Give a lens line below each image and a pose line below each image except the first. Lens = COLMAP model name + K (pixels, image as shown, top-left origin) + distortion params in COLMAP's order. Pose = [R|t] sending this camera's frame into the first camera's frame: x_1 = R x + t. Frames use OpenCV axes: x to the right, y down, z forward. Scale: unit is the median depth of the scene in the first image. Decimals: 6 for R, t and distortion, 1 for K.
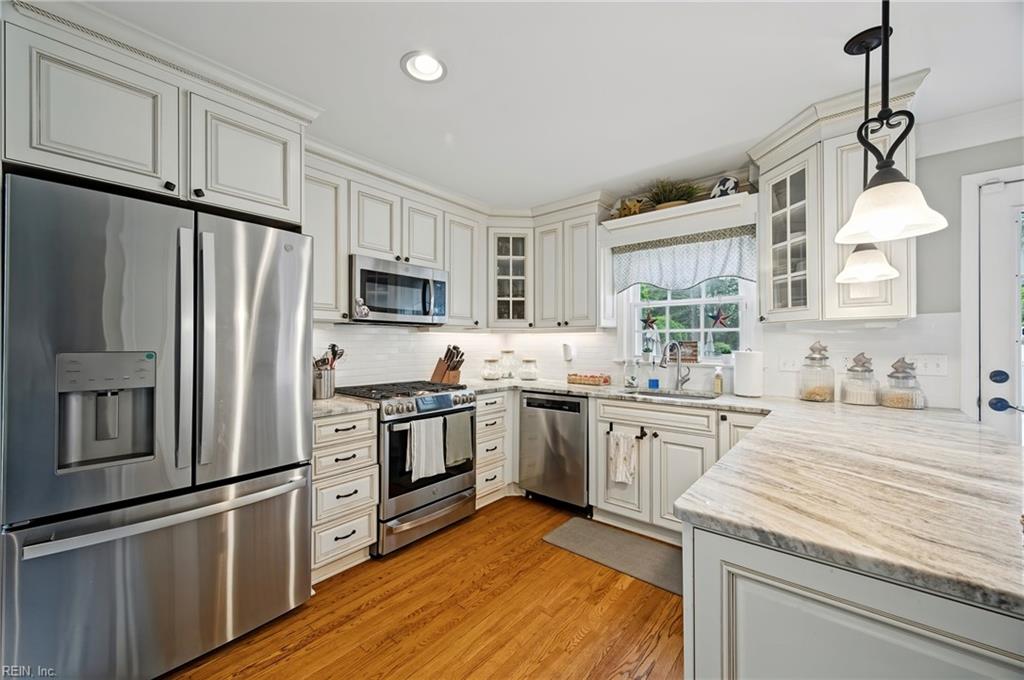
lens RADIAL K [[395.8, 0, 511.5], [0, 395.8, 342.5], [0, 0, 1]] dist [0.007050, -0.002362]
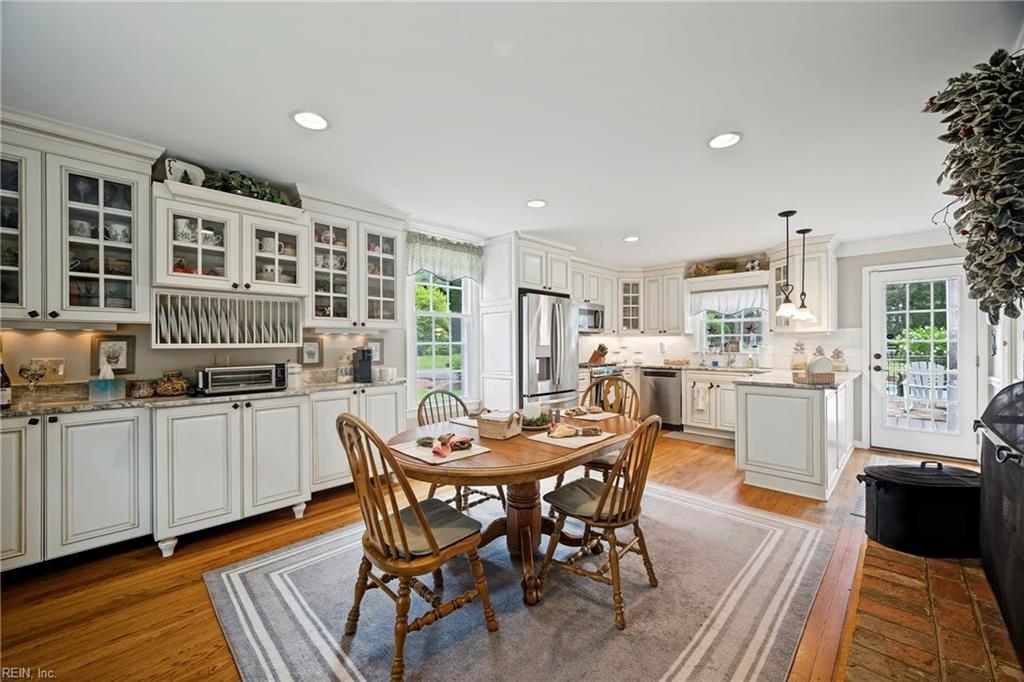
lens RADIAL K [[395.8, 0, 511.5], [0, 395.8, 343.5], [0, 0, 1]] dist [0.007050, -0.002362]
pose [[0.996218, -0.002557, -0.086849, -0.482621], [0.002878, 0.999989, 0.003571, -0.001305], [0.086839, -0.003807, 0.996215, -1.051104]]
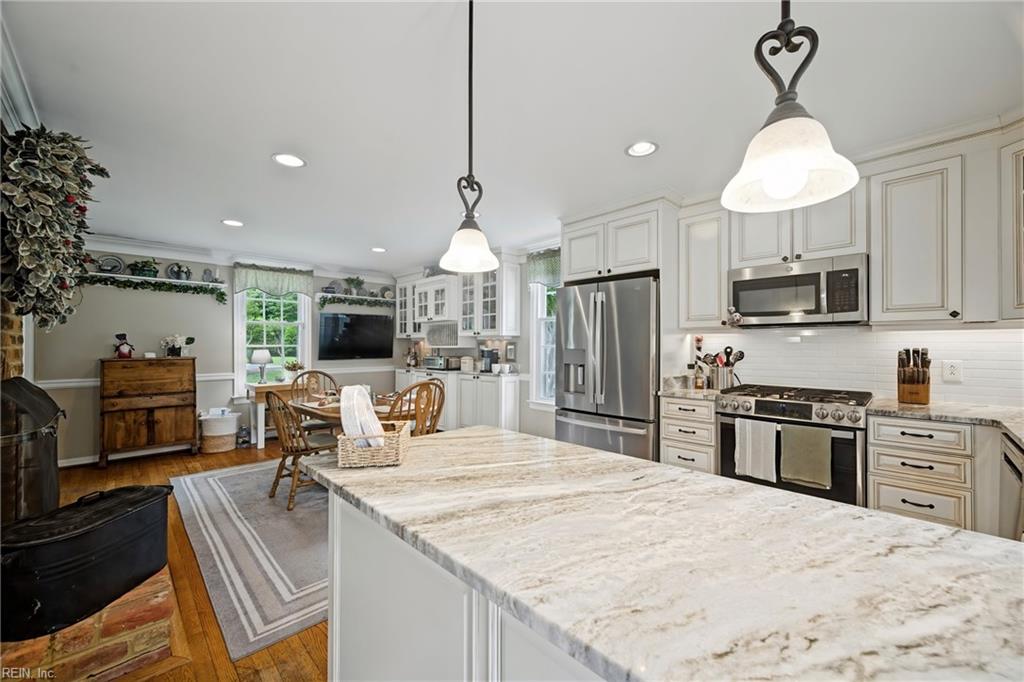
lens RADIAL K [[395.8, 0, 511.5], [0, 395.8, 343.5], [0, 0, 1]] dist [0.007050, -0.002362]
pose [[-0.097048, -0.006606, -0.995258, 0.742974], [0.001628, 0.999976, -0.006796, 0.002217], [0.995278, -0.002280, -0.097035, 0.414163]]
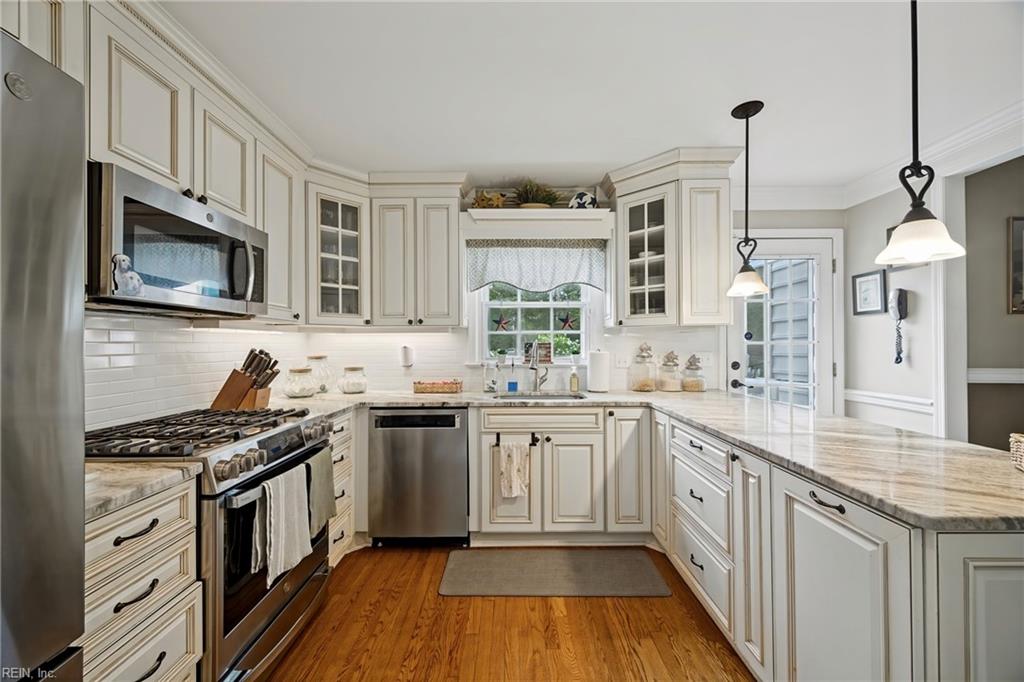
lens RADIAL K [[395.8, 0, 511.5], [0, 395.8, 343.5], [0, 0, 1]] dist [0.007050, -0.002362]
pose [[0.768010, -0.002046, 0.640435, -0.289987], [0.003999, 0.999991, -0.001601, 0.000229], [-0.640426, 0.003790, 0.768011, 0.278072]]
